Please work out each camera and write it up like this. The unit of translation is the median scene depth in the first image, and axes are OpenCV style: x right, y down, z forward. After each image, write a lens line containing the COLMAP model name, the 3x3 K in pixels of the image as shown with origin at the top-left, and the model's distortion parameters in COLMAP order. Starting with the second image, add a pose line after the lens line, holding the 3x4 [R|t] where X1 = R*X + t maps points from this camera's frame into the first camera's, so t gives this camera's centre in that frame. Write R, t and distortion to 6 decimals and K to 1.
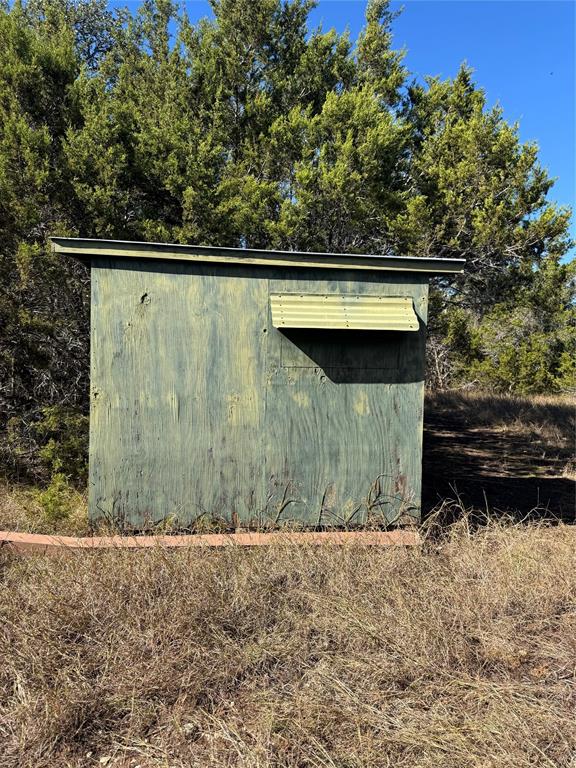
lens RADIAL K [[534.0, 0, 288.0], [0, 534.0, 384.0], [0, 0, 1]] dist [0.058875, -0.083114]
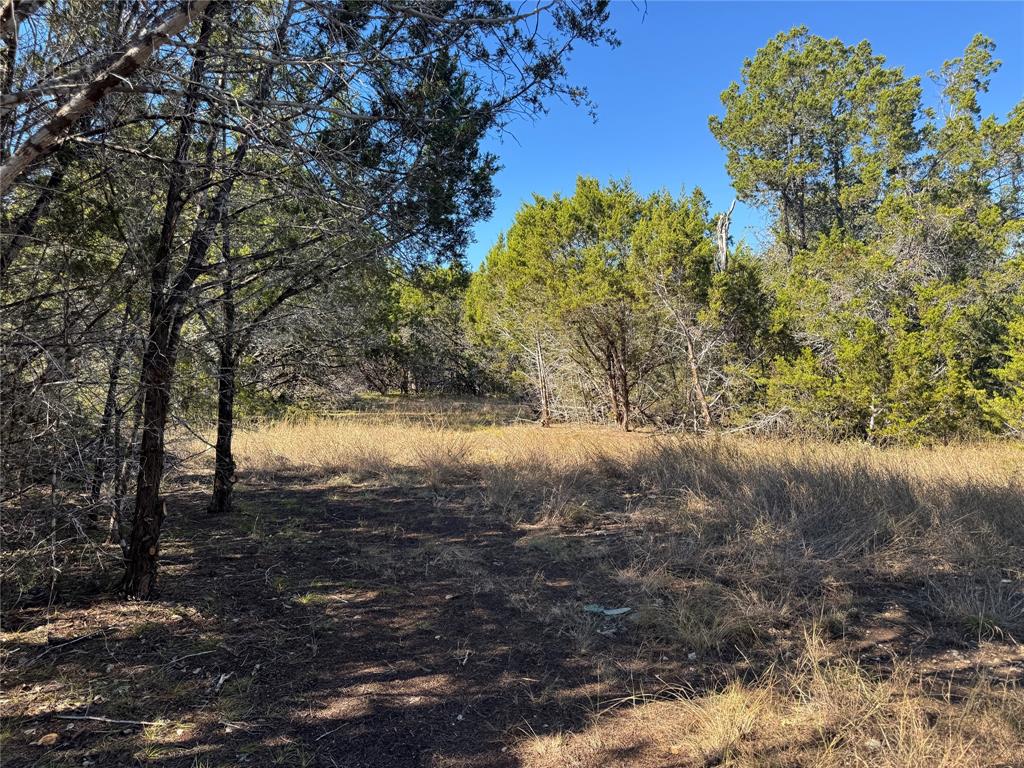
lens RADIAL K [[712.0, 0, 512.0], [0, 712.0, 384.0], [0, 0, 1]] dist [0.058875, -0.083114]
pose [[0.992231, -0.041834, -0.117167, 0.212263], [0.037256, 0.998465, -0.040993, -0.010458], [0.118702, 0.036309, 0.992266, 0.436156]]
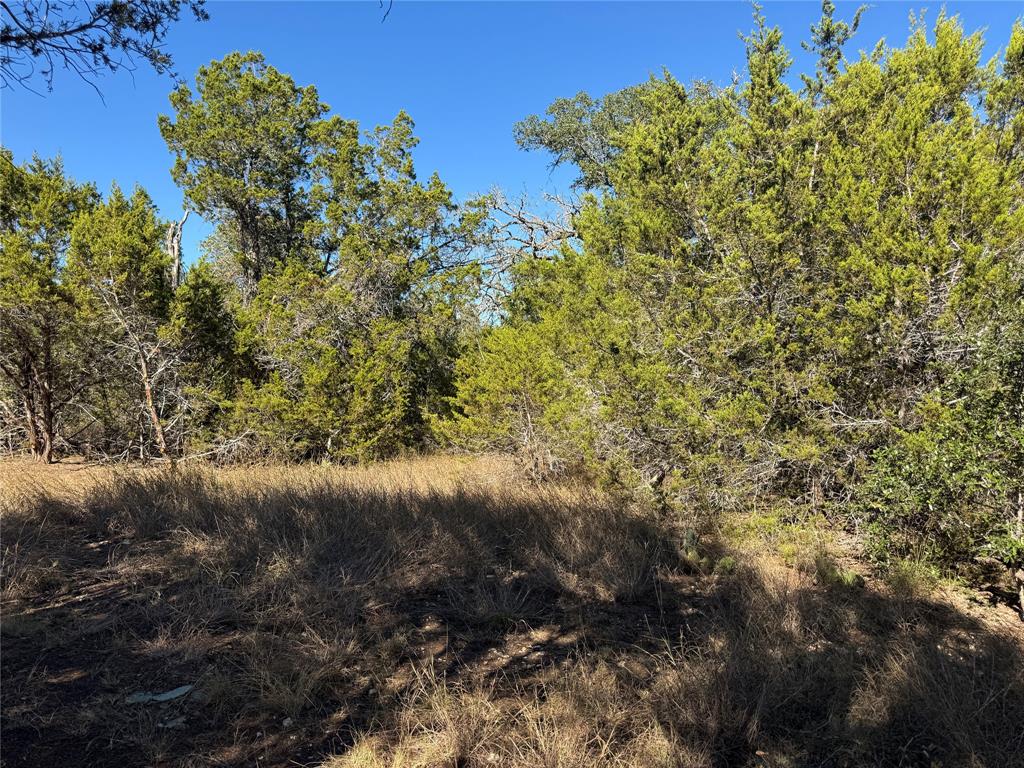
lens RADIAL K [[712.0, 0, 512.0], [0, 712.0, 384.0], [0, 0, 1]] dist [0.058875, -0.083114]
pose [[0.790483, -0.019122, 0.612185, 0.179510], [0.048960, 0.998287, -0.032037, -0.015746], [-0.610524, 0.055297, 0.790065, 0.457324]]
